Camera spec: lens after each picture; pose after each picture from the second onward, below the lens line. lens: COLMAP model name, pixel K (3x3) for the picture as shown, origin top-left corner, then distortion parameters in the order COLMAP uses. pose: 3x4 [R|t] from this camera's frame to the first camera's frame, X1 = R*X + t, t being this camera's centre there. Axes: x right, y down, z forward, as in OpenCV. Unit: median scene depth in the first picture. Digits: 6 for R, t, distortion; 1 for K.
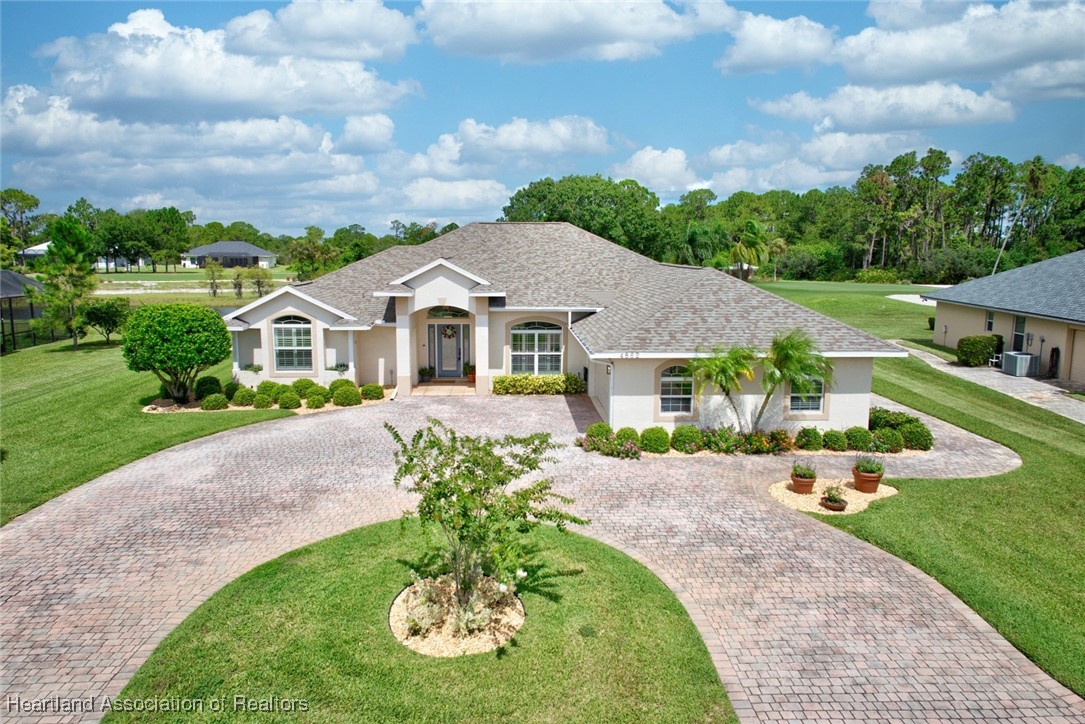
lens RADIAL K [[725.6, 0, 542.5], [0, 725.6, 362.0], [0, 0, 1]] dist [0.070053, -0.037220]
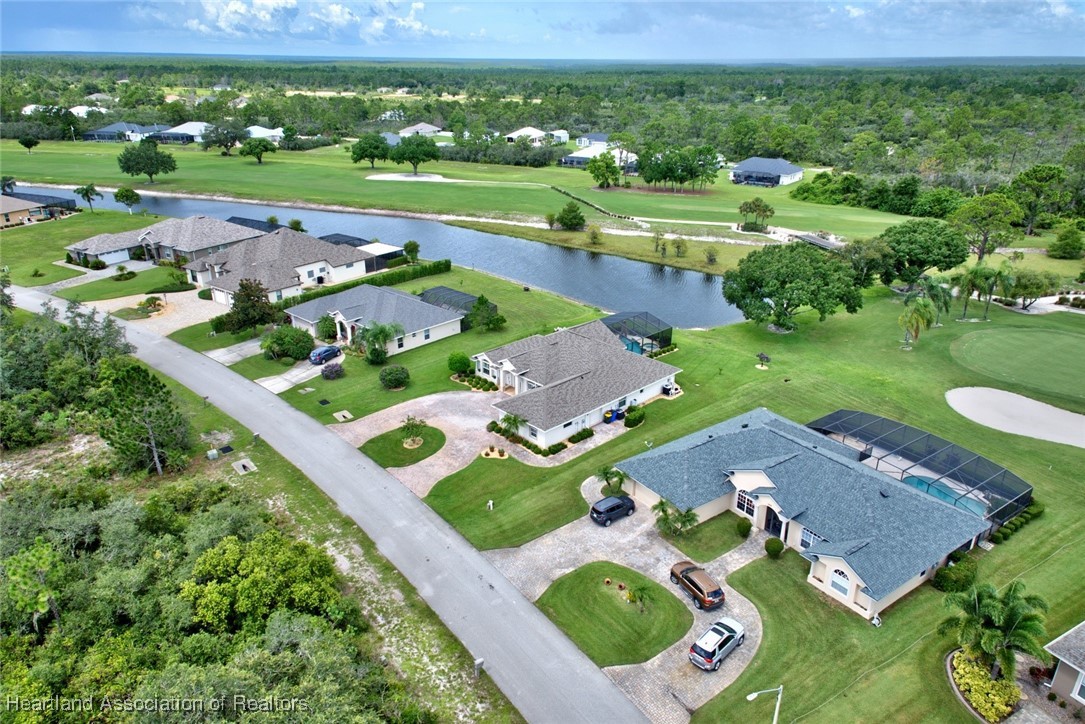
lens RADIAL K [[725.6, 0, 542.5], [0, 725.6, 362.0], [0, 0, 1]] dist [0.070053, -0.037220]
pose [[0.652521, 0.290184, -0.700007, 2.910771], [-0.118612, 0.951498, 0.283872, -1.372771], [0.748430, -0.102204, 0.655291, -1.390986]]
